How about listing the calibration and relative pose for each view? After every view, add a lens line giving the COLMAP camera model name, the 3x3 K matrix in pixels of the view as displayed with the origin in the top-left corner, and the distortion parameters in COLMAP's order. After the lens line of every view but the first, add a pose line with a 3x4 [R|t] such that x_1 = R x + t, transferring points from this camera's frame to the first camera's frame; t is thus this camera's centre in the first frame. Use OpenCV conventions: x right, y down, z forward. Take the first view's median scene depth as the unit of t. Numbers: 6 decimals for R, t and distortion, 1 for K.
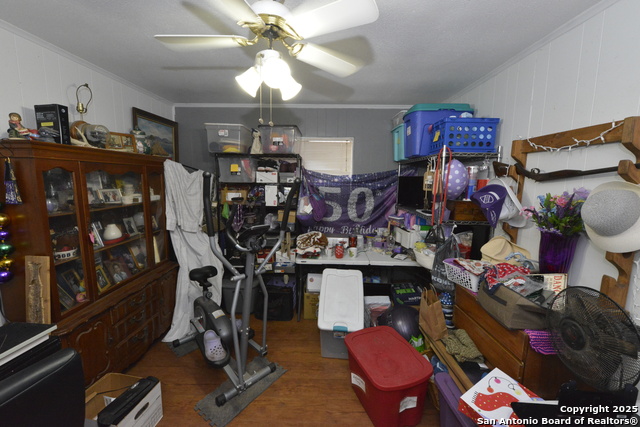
lens RADIAL K [[254.1, 0, 318.7], [0, 254.1, 212.3], [0, 0, 1]] dist [-0.009487, -0.000722]
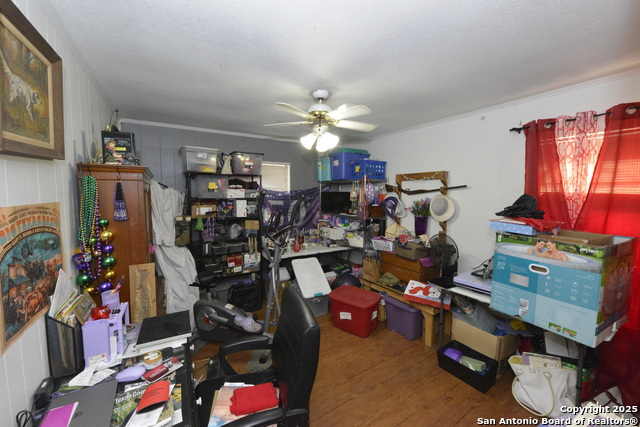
lens RADIAL K [[254.1, 0, 321.4], [0, 254.1, 212.3], [0, 0, 1]] dist [-0.009487, -0.000722]
pose [[0.839877, -0.050734, 0.540400, -0.613926], [0.078534, 0.996504, -0.028501, 0.020213], [-0.537065, 0.066378, 0.840925, -0.263552]]
